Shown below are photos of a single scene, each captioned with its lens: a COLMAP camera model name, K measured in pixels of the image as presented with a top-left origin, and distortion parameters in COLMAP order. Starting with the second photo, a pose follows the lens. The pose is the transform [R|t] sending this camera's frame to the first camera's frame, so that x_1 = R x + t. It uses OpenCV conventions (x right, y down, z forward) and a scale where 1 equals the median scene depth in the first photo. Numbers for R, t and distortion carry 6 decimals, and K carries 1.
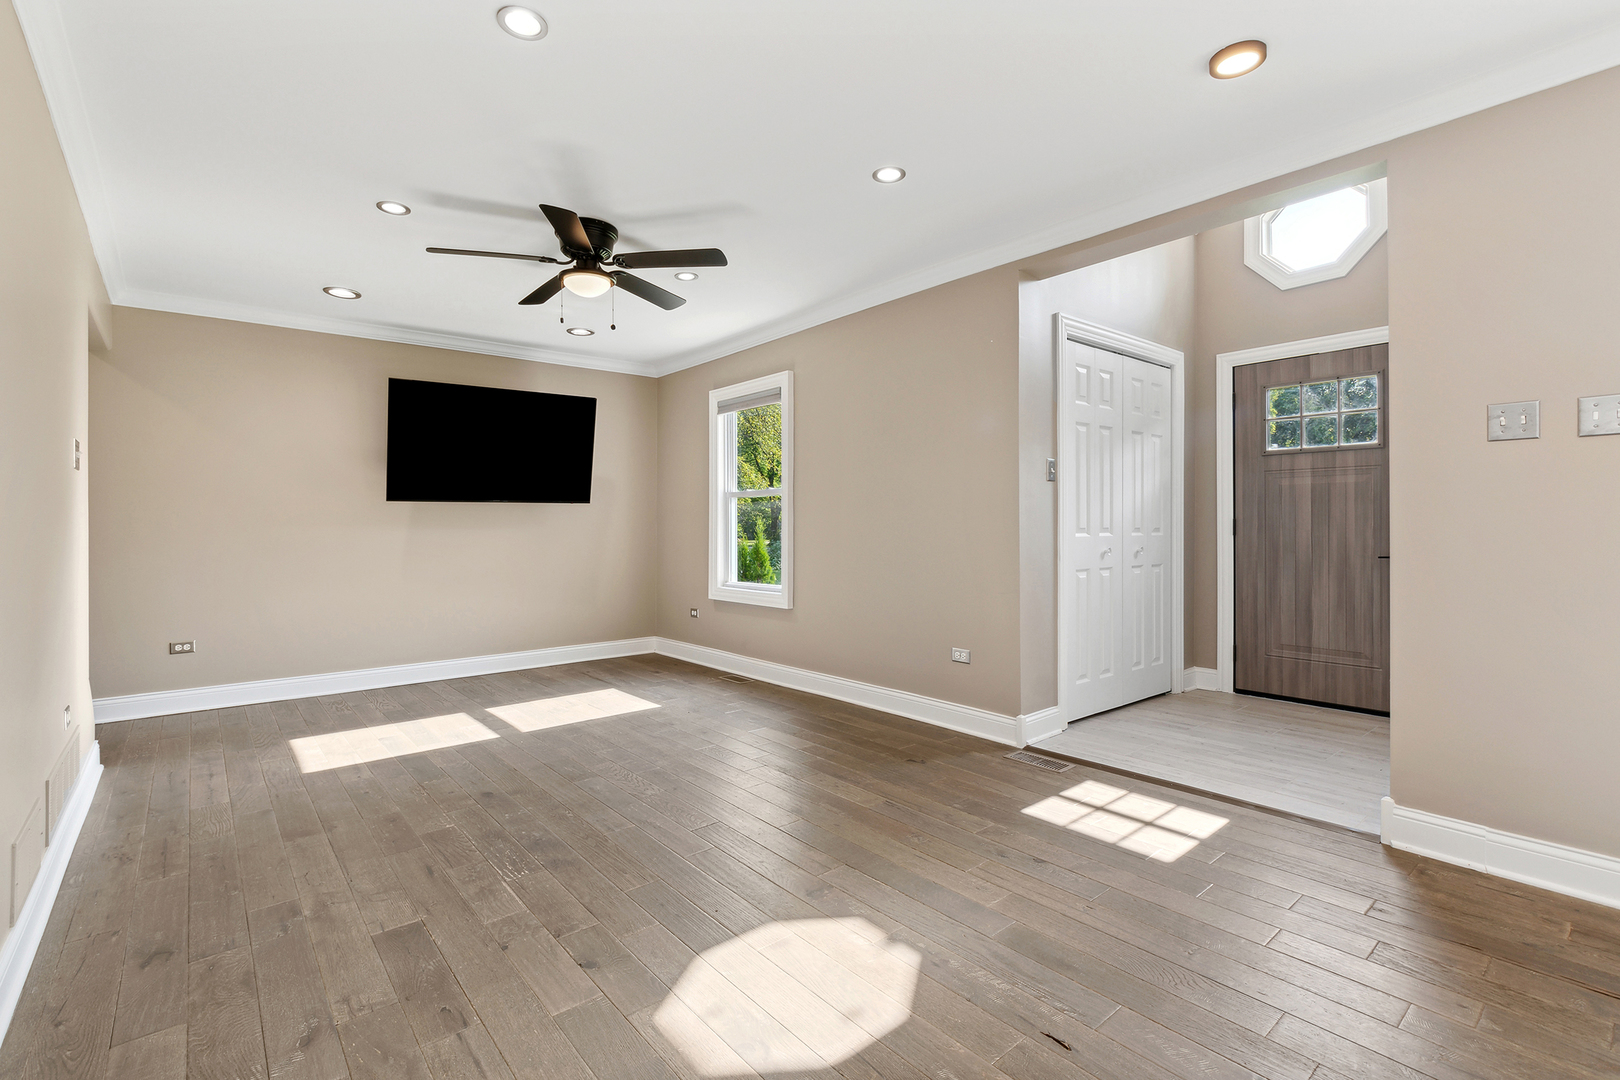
lens RADIAL K [[725.2, 0, 782.2], [0, 725.2, 526.9], [0, 0, 1]] dist [0.004679, -0.004002]
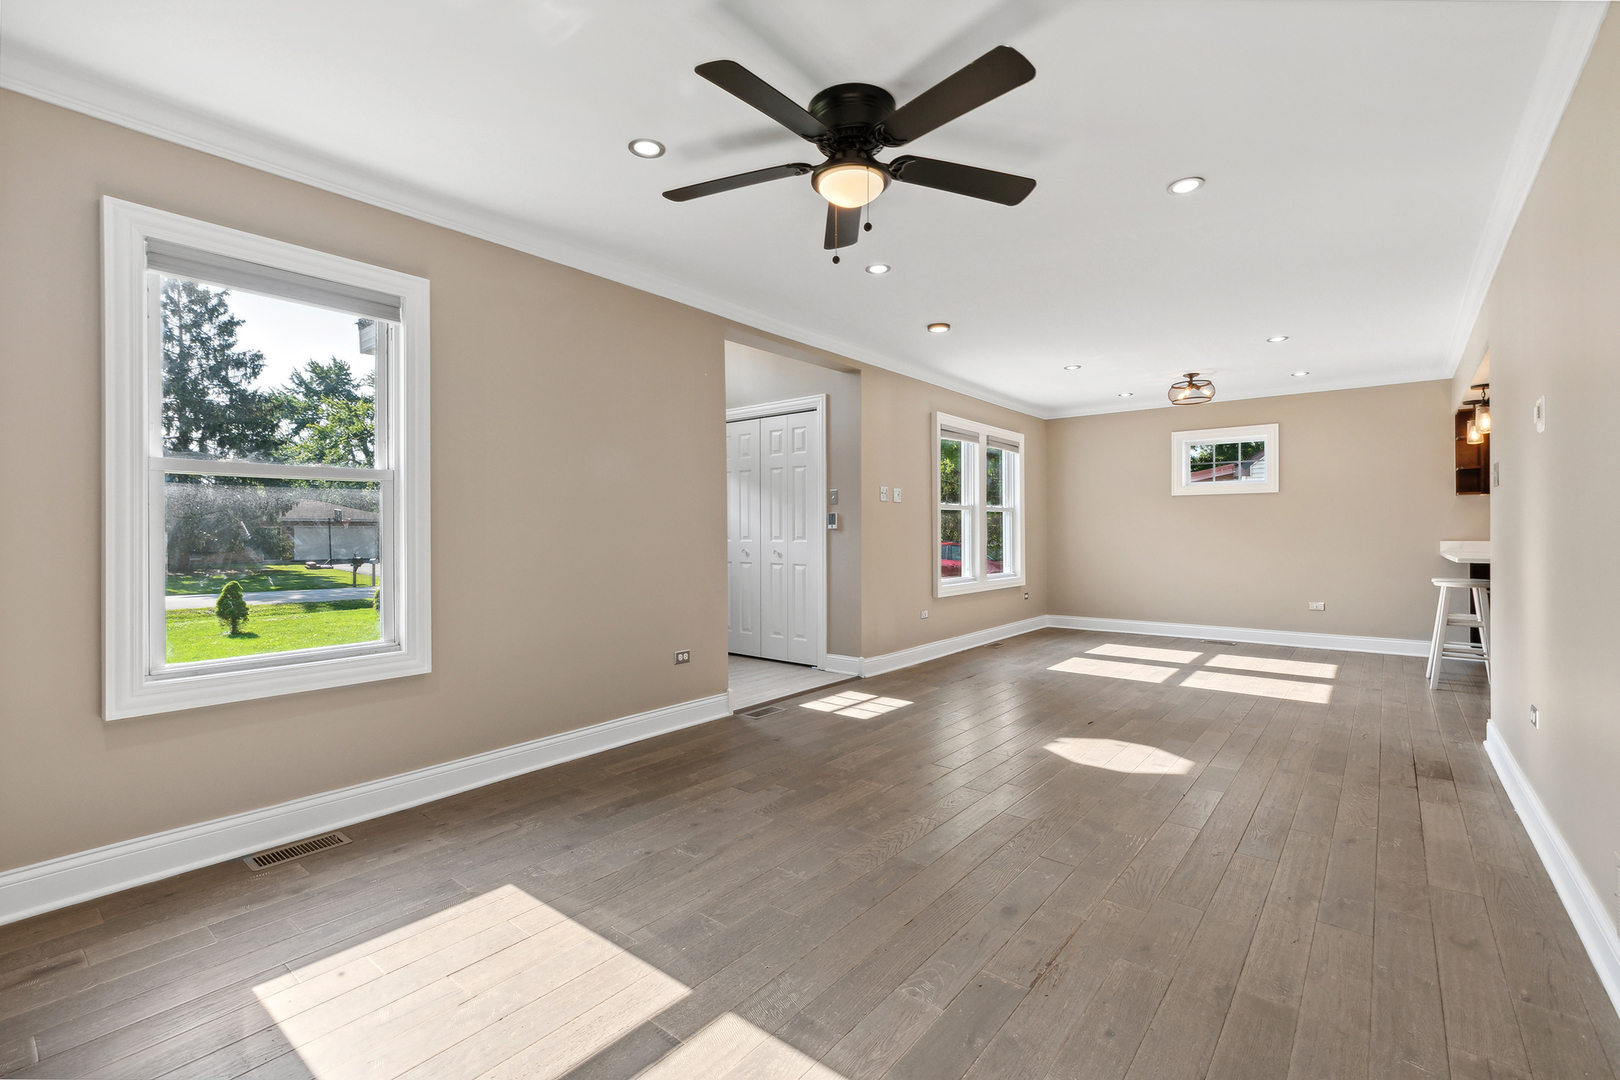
lens RADIAL K [[725.2, 0, 789.3], [0, 725.2, 534.7], [0, 0, 1]] dist [0.004679, -0.004002]
pose [[-0.195504, 0.003201, 0.980698, -0.912695], [0.005160, 0.999984, -0.002235, 0.001049], [-0.980689, 0.004624, -0.195517, 1.158942]]
